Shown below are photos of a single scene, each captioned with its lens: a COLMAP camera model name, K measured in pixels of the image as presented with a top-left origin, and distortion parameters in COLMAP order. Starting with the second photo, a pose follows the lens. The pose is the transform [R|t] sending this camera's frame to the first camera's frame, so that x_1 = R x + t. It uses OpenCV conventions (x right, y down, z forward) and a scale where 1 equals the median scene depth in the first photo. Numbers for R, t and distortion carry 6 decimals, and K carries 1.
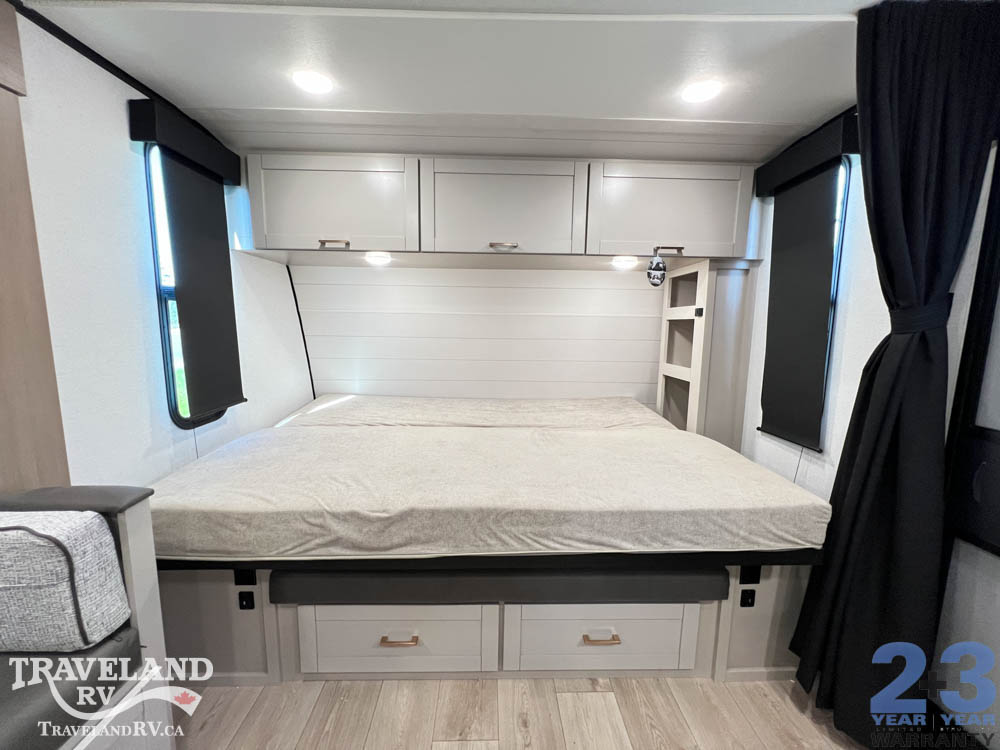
lens RADIAL K [[399.6, 0, 498.4], [0, 399.6, 373.9], [0, 0, 1]] dist [-0.001928, 0.000863]
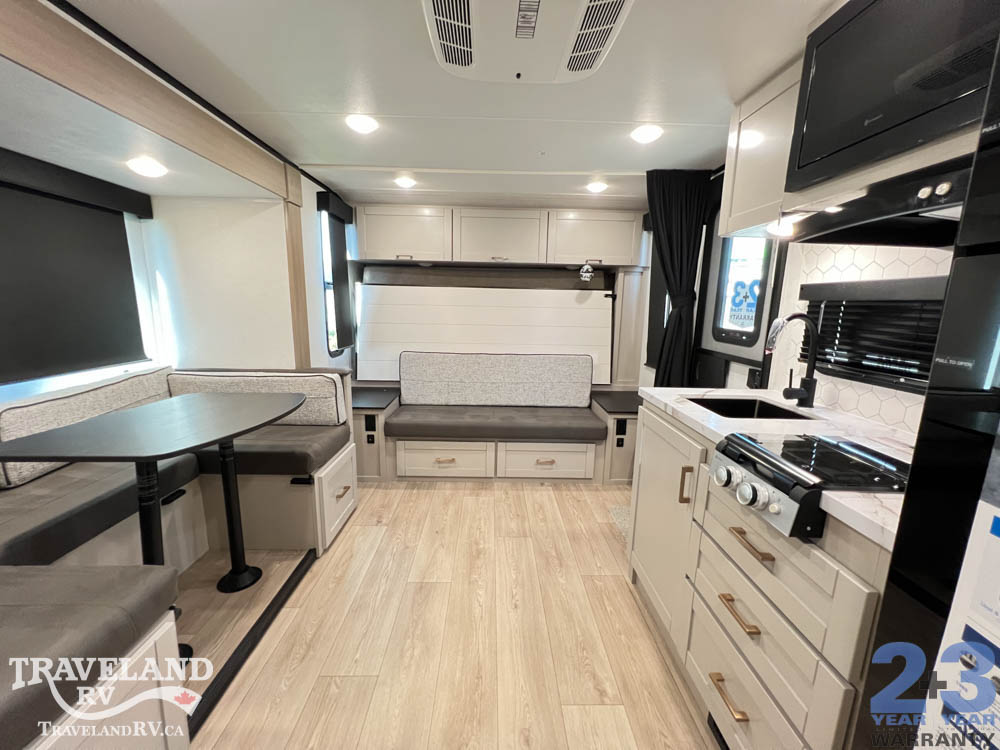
lens RADIAL K [[399.6, 0, 498.4], [0, 399.6, 373.9], [0, 0, 1]] dist [-0.001928, 0.000863]
pose [[0.999950, 0.008026, -0.005994, 0.027930], [-0.007739, 0.998891, 0.046436, 0.135799], [0.006360, -0.046387, 0.998903, -0.998041]]
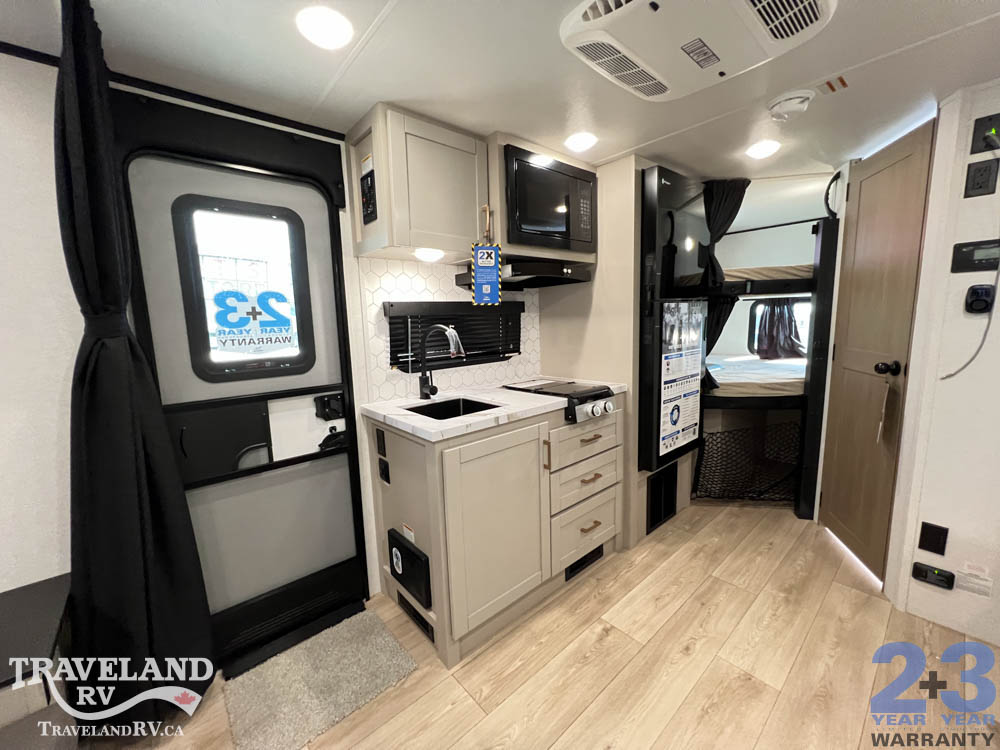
lens RADIAL K [[399.6, 0, 498.4], [0, 399.6, 373.9], [0, 0, 1]] dist [-0.001928, 0.000863]
pose [[-0.636430, -0.104161, 0.764269, -0.341744], [0.121187, 0.965032, 0.232438, -0.101371], [-0.761755, 0.240550, -0.601552, 0.690537]]
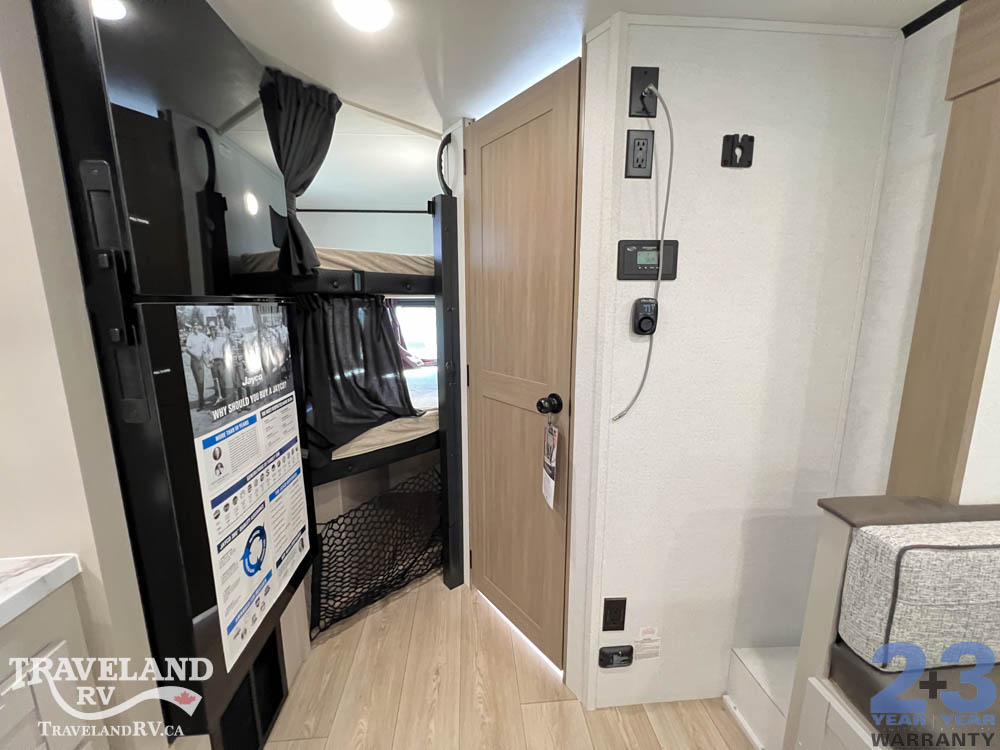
lens RADIAL K [[399.6, 0, 498.4], [0, 399.6, 373.9], [0, 0, 1]] dist [-0.001928, 0.000863]
pose [[-0.998517, -0.002753, -0.054372, 0.007129], [-0.018760, 0.954954, 0.296162, -0.019665], [0.051107, 0.296742, -0.953589, -0.140661]]
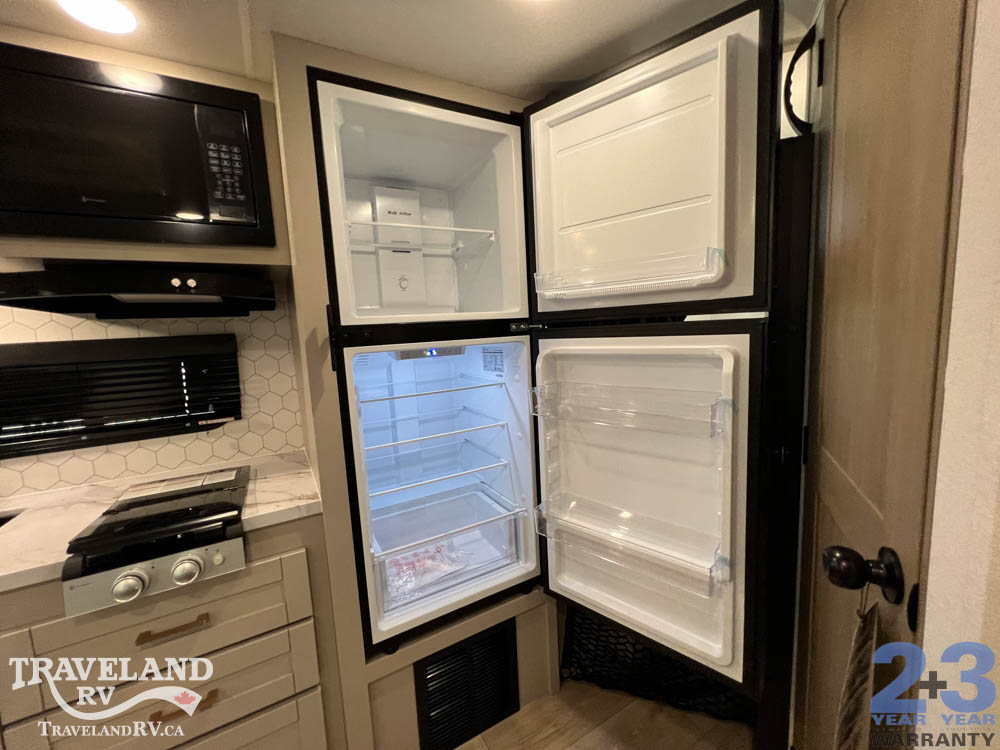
lens RADIAL K [[399.6, 0, 498.4], [0, 399.6, 373.9], [0, 0, 1]] dist [-0.001928, 0.000863]
pose [[-0.468856, -0.095073, 0.878143, -0.310228], [0.154899, 0.969933, 0.187714, 0.019508], [-0.869586, 0.224034, -0.440032, -0.576117]]
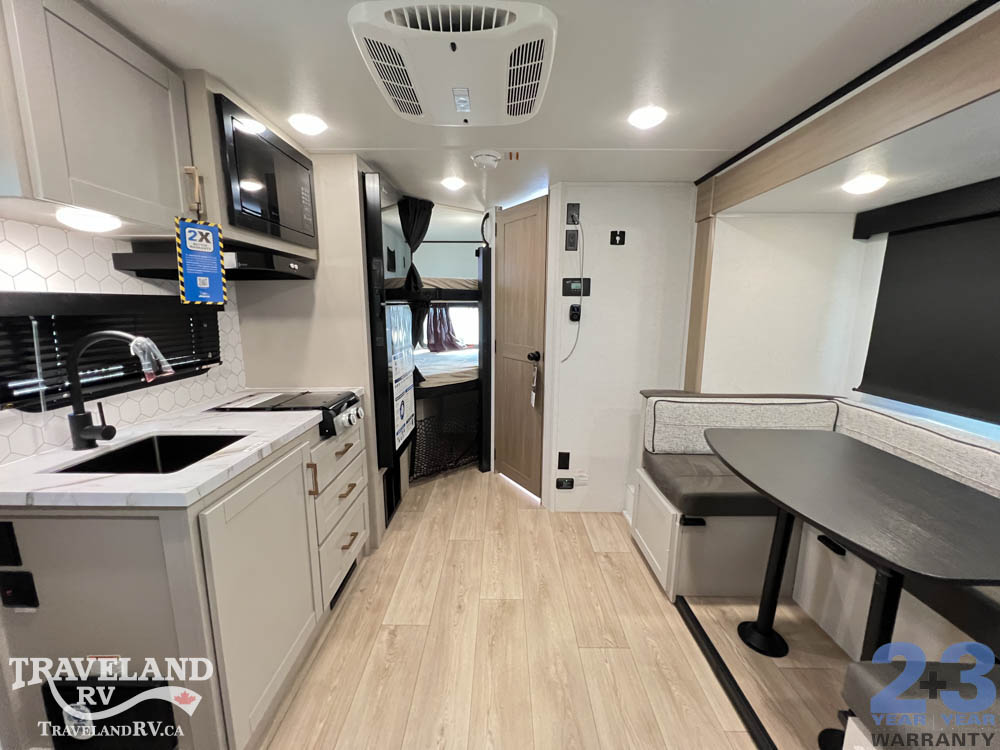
lens RADIAL K [[399.6, 0, 498.4], [0, 399.6, 373.9], [0, 0, 1]] dist [-0.001928, 0.000863]
pose [[-0.999157, -0.025287, 0.032341, -0.057328], [-0.014621, 0.955311, 0.295240, -0.150717], [-0.038361, 0.294518, -0.954876, 0.817506]]
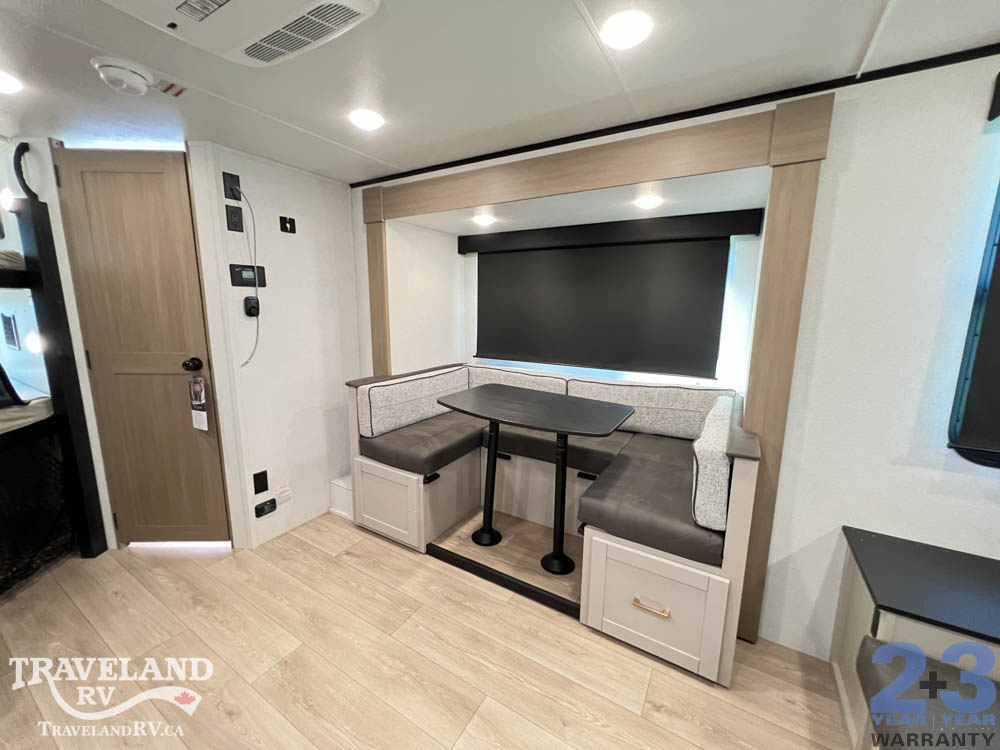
lens RADIAL K [[399.6, 0, 498.4], [0, 399.6, 373.9], [0, 0, 1]] dist [-0.001928, 0.000863]
pose [[-0.543443, 0.126534, -0.829855, 0.424899], [-0.125066, 0.965337, 0.229094, -0.107450], [0.830077, 0.228286, -0.508780, 0.627033]]
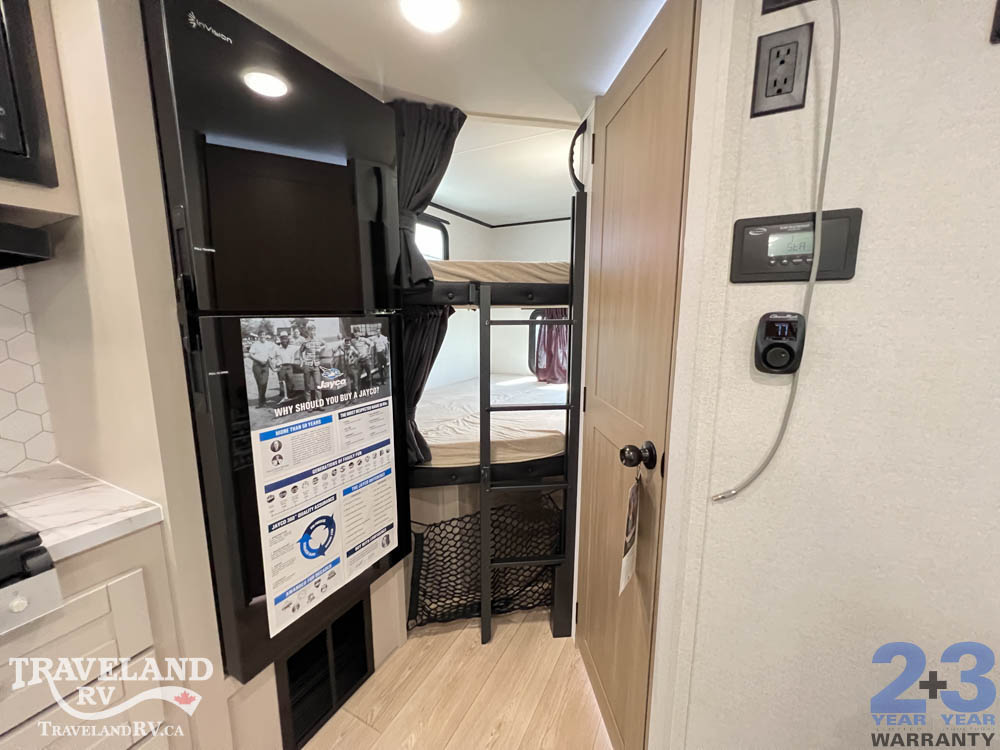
lens RADIAL K [[399.6, 0, 498.4], [0, 399.6, 373.9], [0, 0, 1]] dist [-0.001928, 0.000863]
pose [[-0.870708, -0.092278, 0.483066, -0.268116], [0.048280, 0.961456, 0.270686, -0.007860], [-0.489425, 0.259011, -0.832692, -0.350662]]
